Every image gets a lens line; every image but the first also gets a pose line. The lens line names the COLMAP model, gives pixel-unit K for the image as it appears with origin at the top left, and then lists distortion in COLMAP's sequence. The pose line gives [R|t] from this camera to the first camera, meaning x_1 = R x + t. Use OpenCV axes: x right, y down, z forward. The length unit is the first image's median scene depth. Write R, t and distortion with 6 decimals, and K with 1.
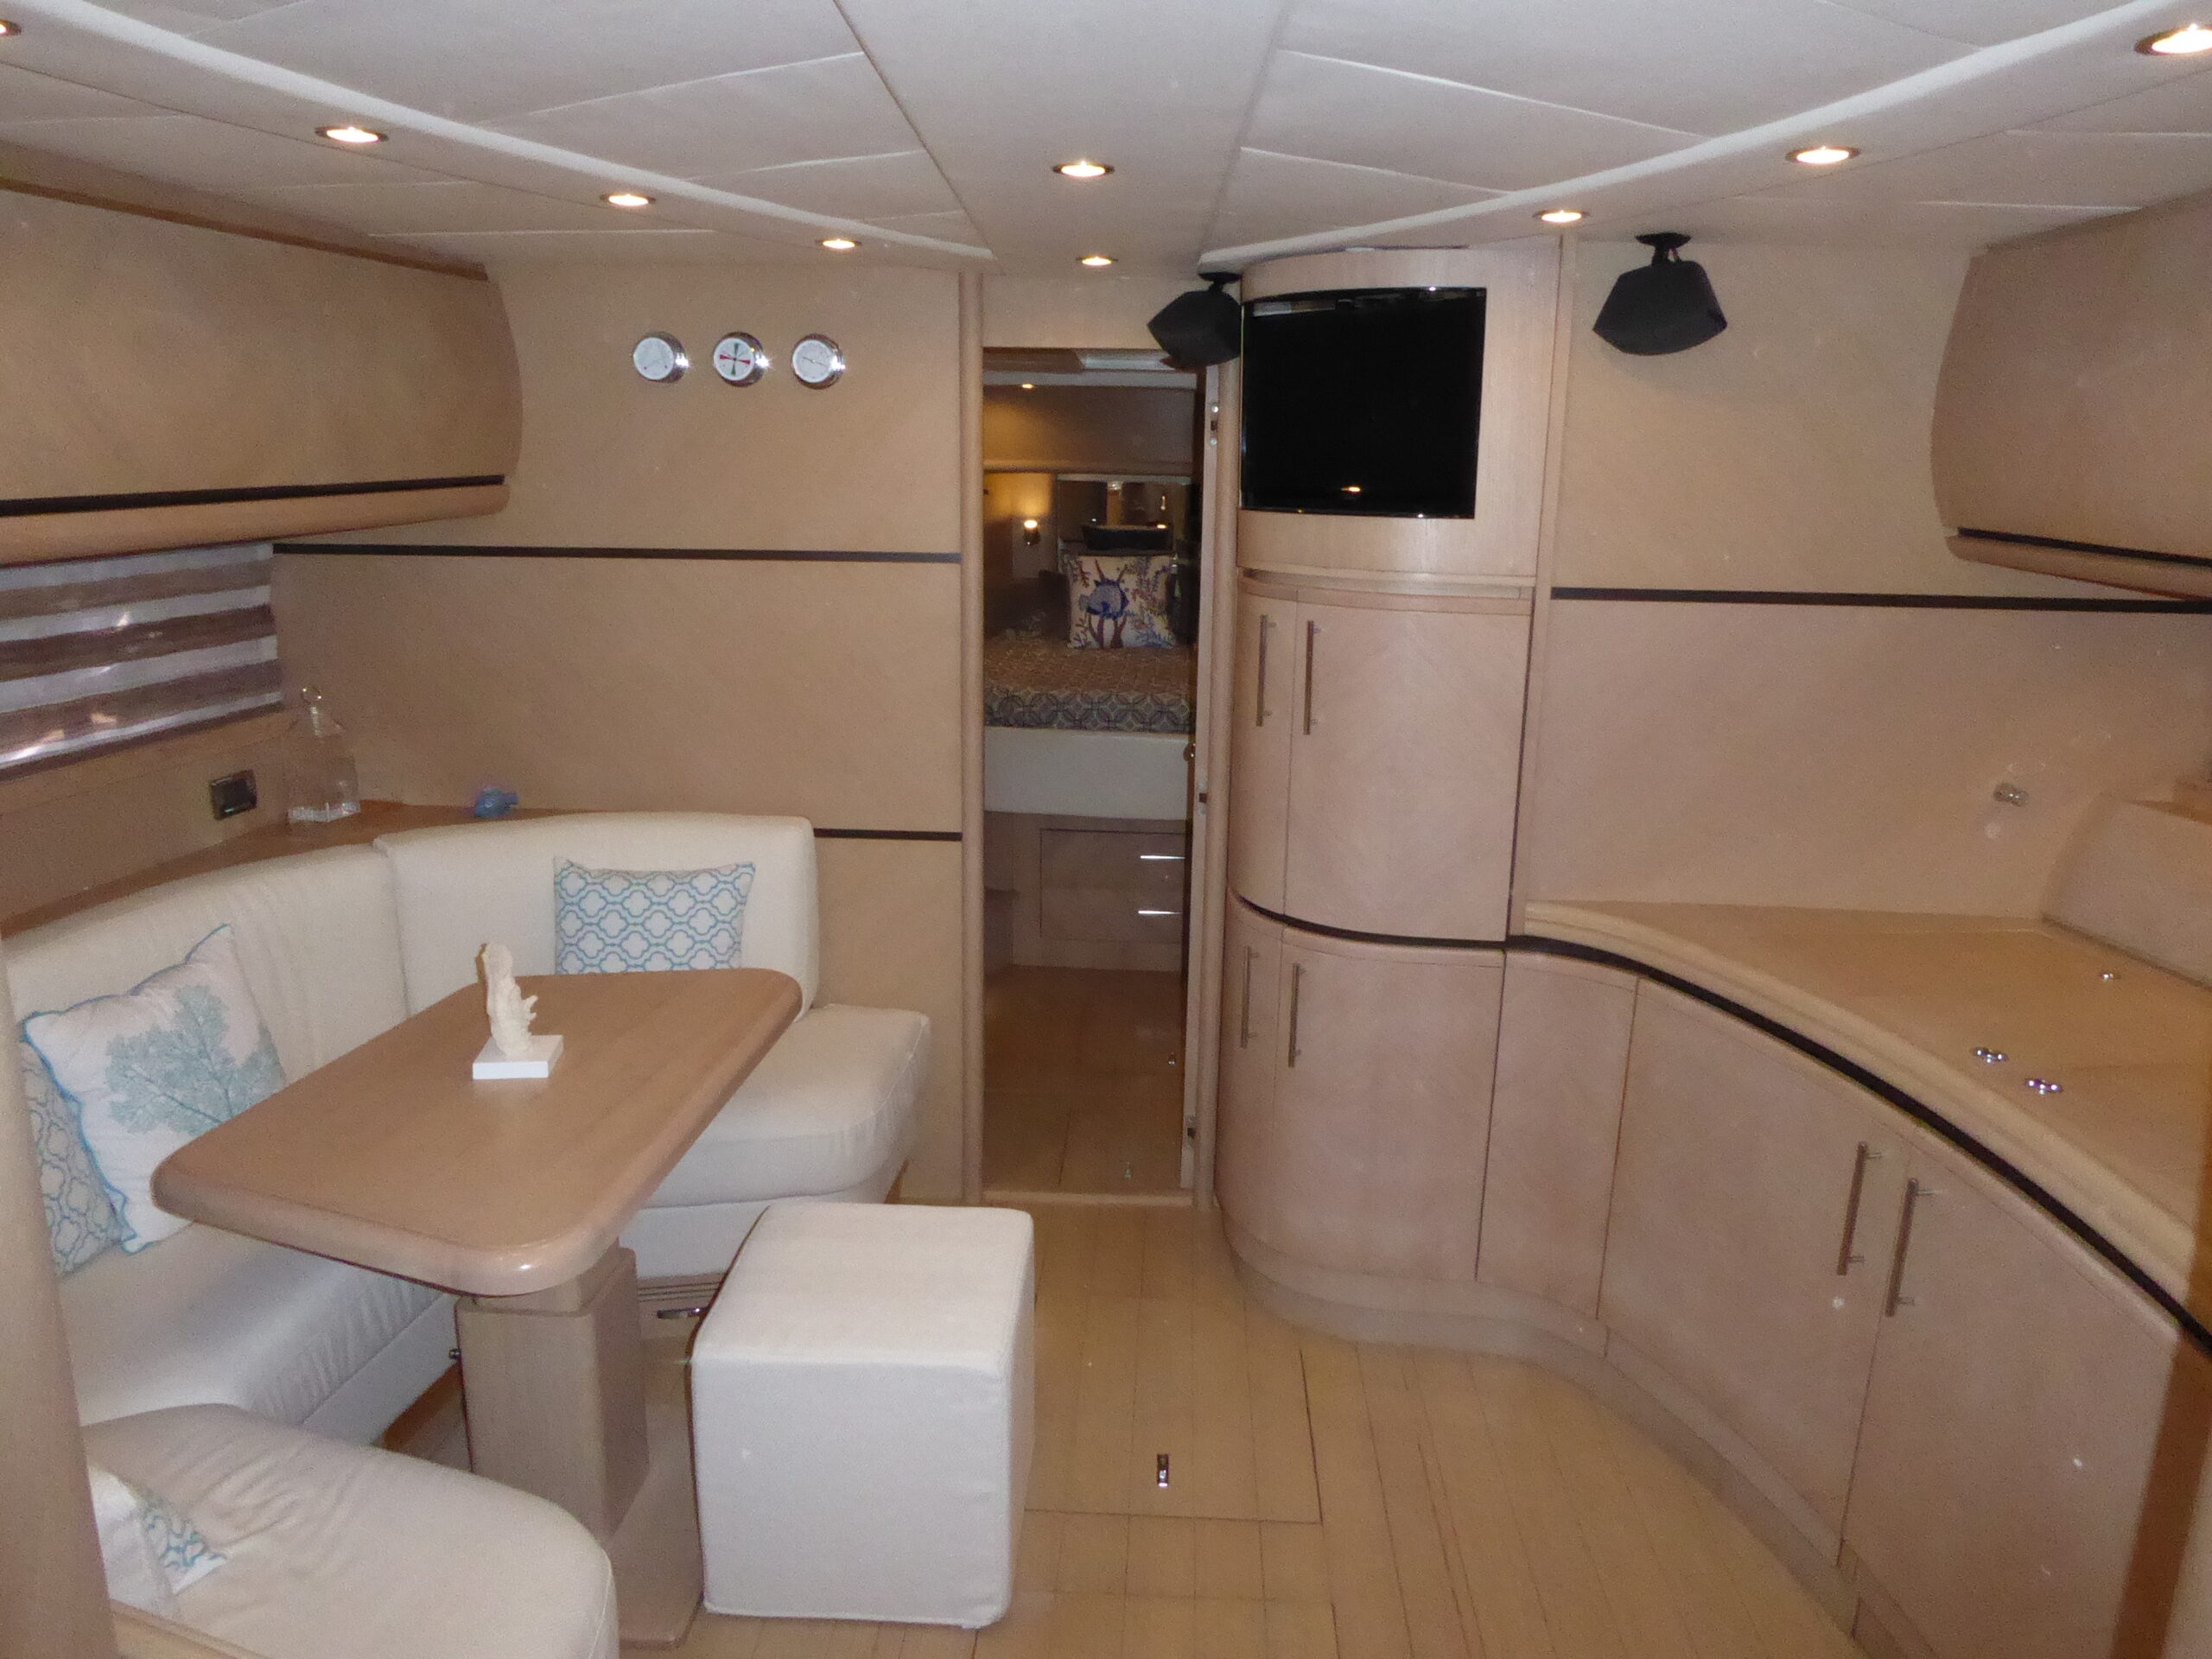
lens RADIAL K [[1561.8, 0, 1106.0], [0, 1561.8, 829.5], [0, 0, 1]] dist [-0.050916, 0.009631]
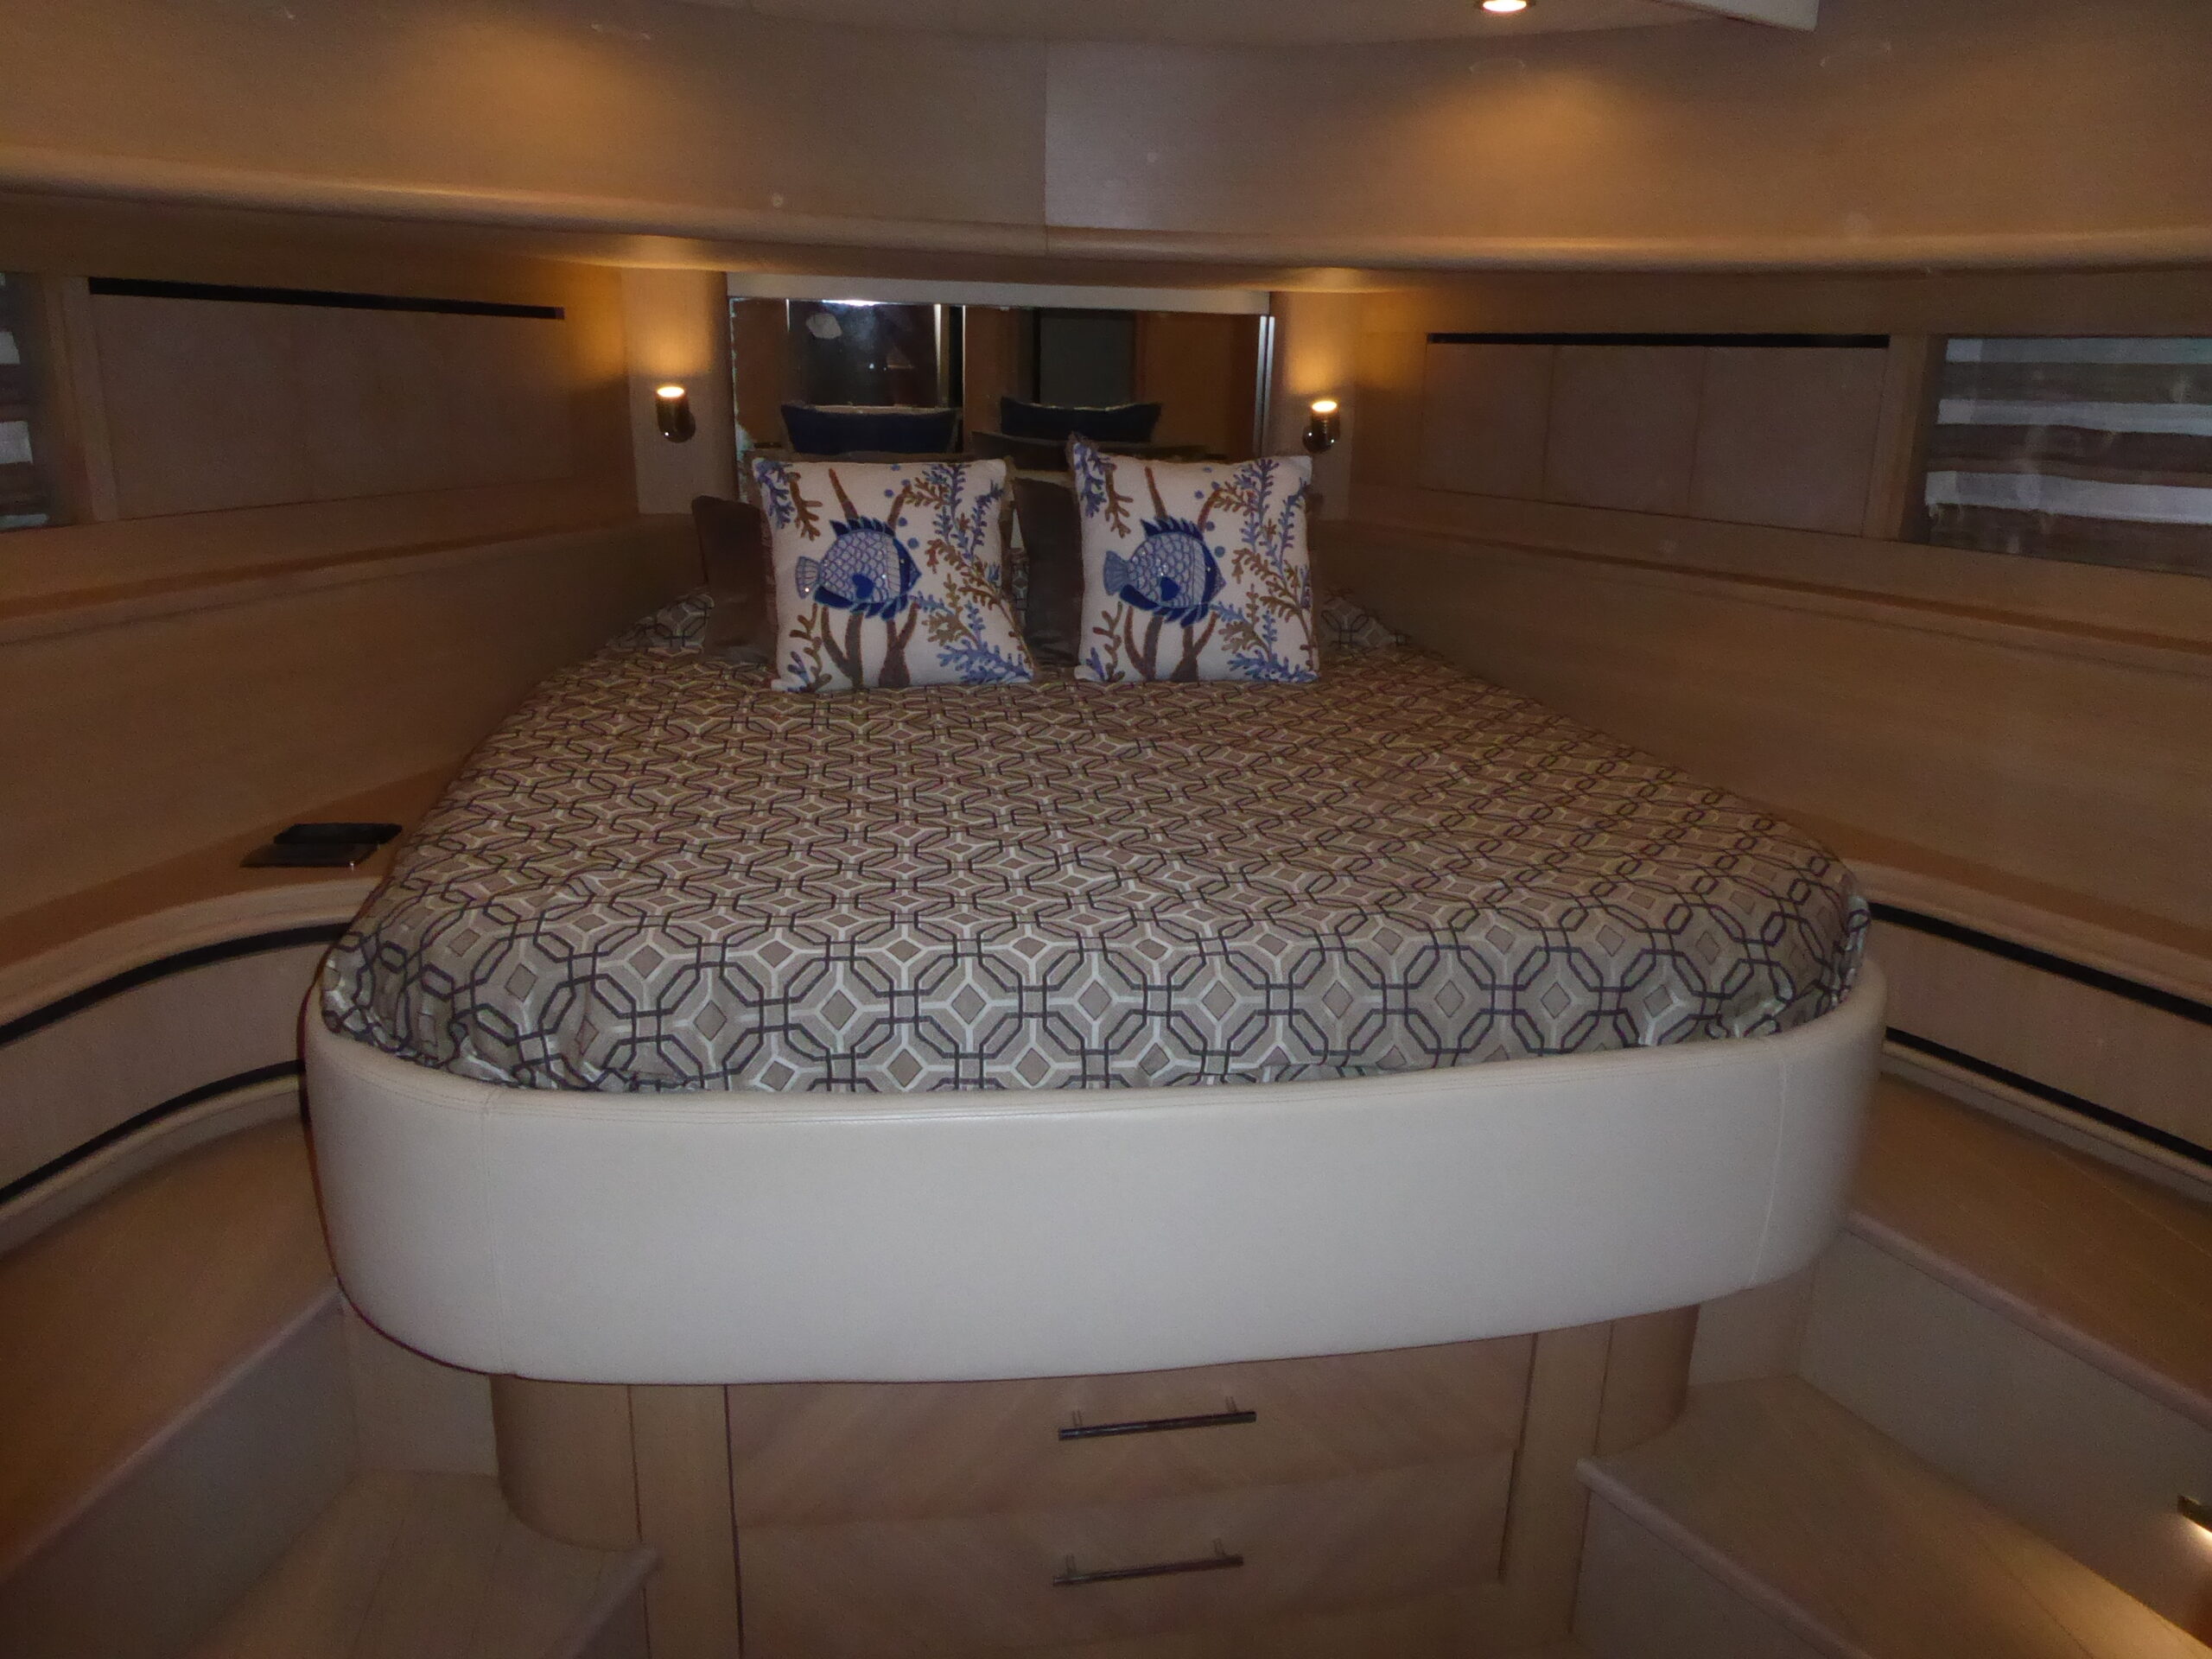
lens RADIAL K [[1561.8, 0, 1106.0], [0, 1561.8, 829.5], [0, 0, 1]] dist [-0.050916, 0.009631]
pose [[0.980857, -0.048082, 0.188699, -0.017794], [0.038810, 0.997865, 0.052527, -0.098968], [-0.190821, -0.044198, 0.980629, 0.590610]]
